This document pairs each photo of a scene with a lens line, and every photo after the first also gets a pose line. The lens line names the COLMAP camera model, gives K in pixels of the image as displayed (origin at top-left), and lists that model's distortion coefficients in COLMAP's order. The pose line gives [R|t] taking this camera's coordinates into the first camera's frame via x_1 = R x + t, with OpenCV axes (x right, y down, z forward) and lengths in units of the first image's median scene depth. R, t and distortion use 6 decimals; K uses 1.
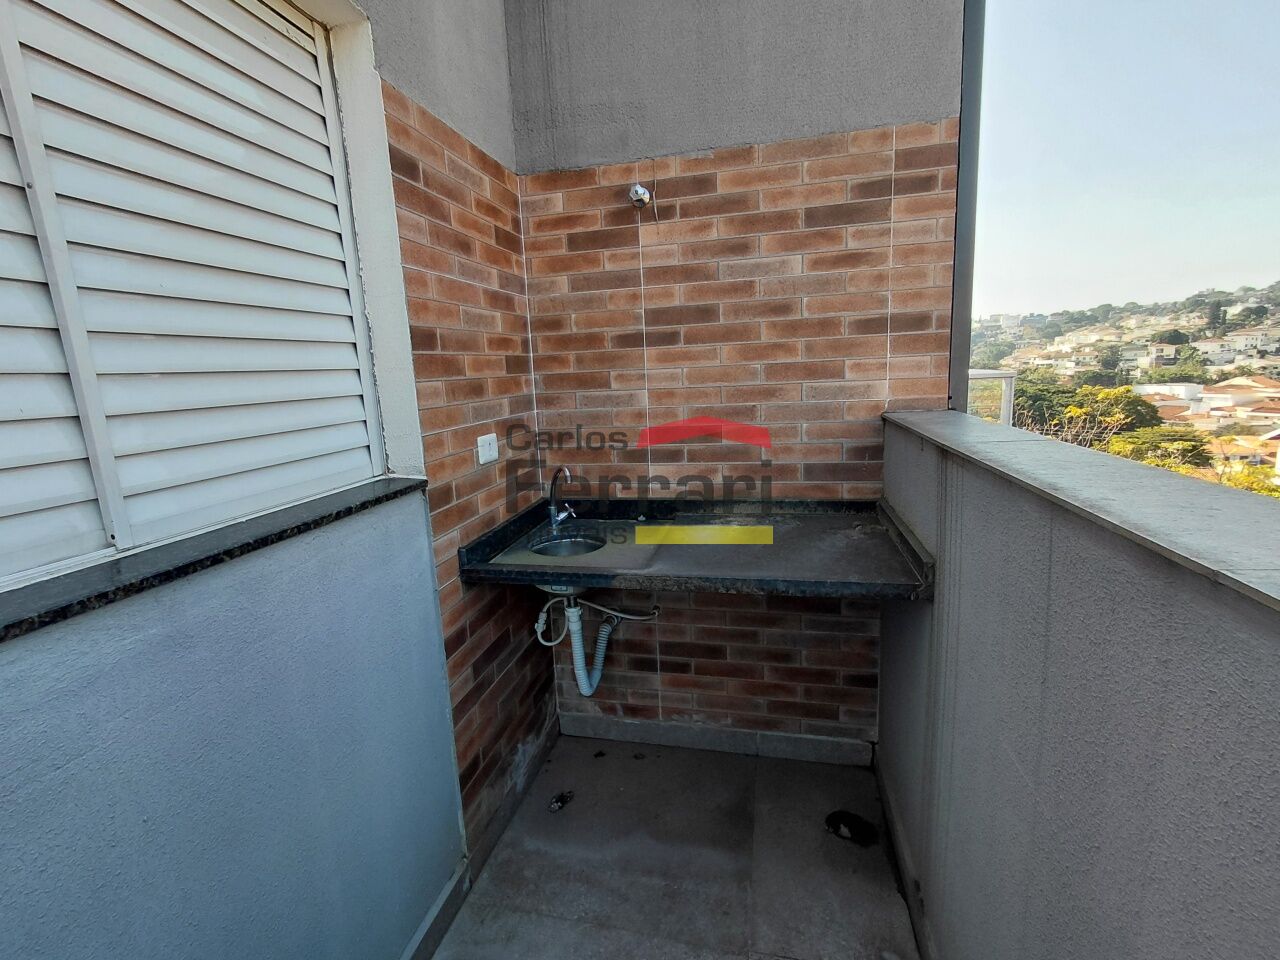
lens RADIAL K [[595.9, 0, 633.0], [0, 595.9, 476.7], [0, 0, 1]] dist [-0.005747, 0.000130]
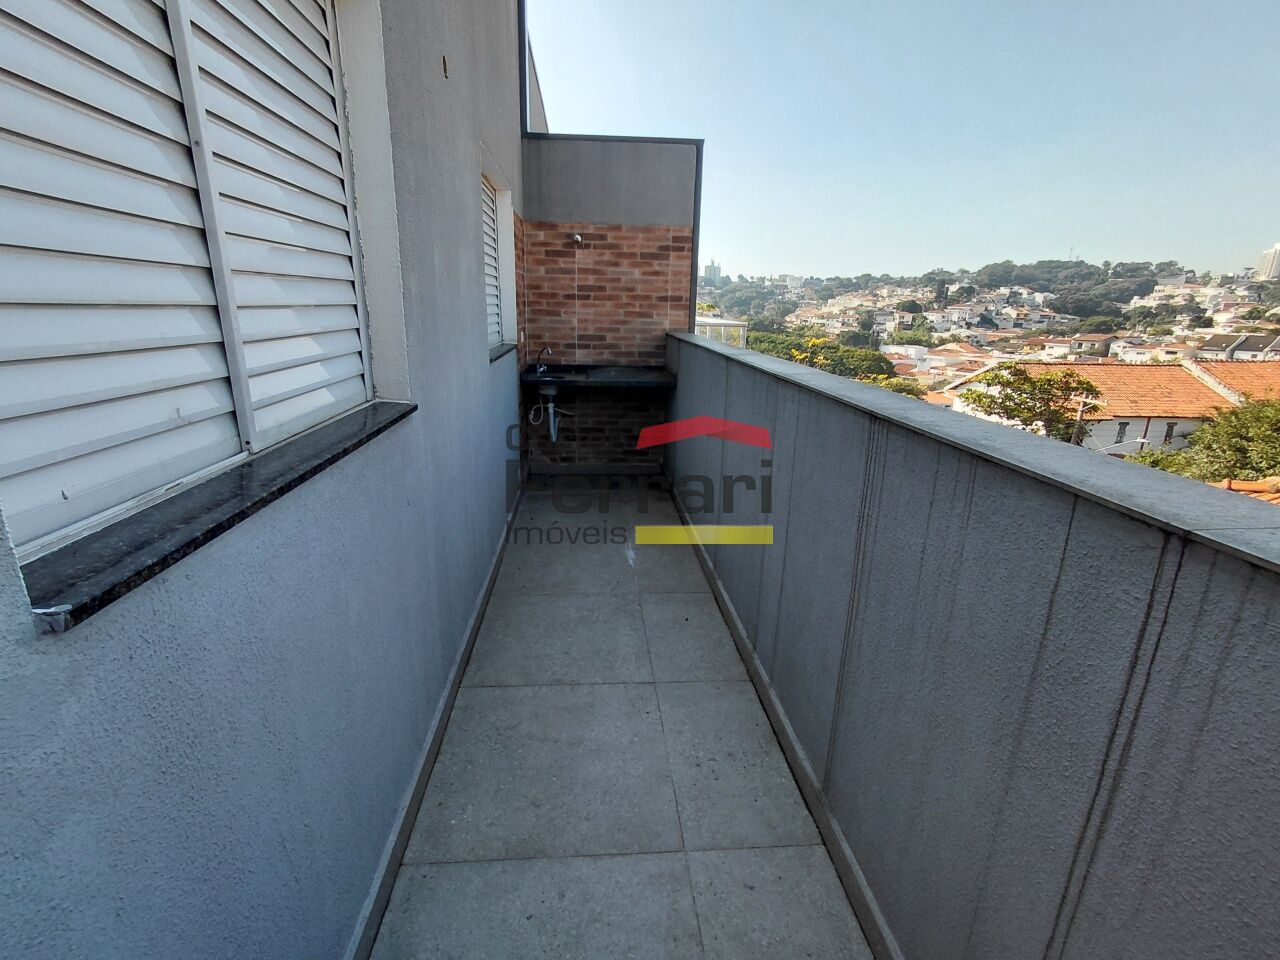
lens RADIAL K [[595.9, 0, 633.0], [0, 595.9, 476.7], [0, 0, 1]] dist [-0.005747, 0.000130]
pose [[0.952777, -0.015707, 0.303266, -0.514845], [-0.013892, 0.995361, 0.095200, 0.268977], [-0.303354, -0.094917, 0.948139, -1.467070]]
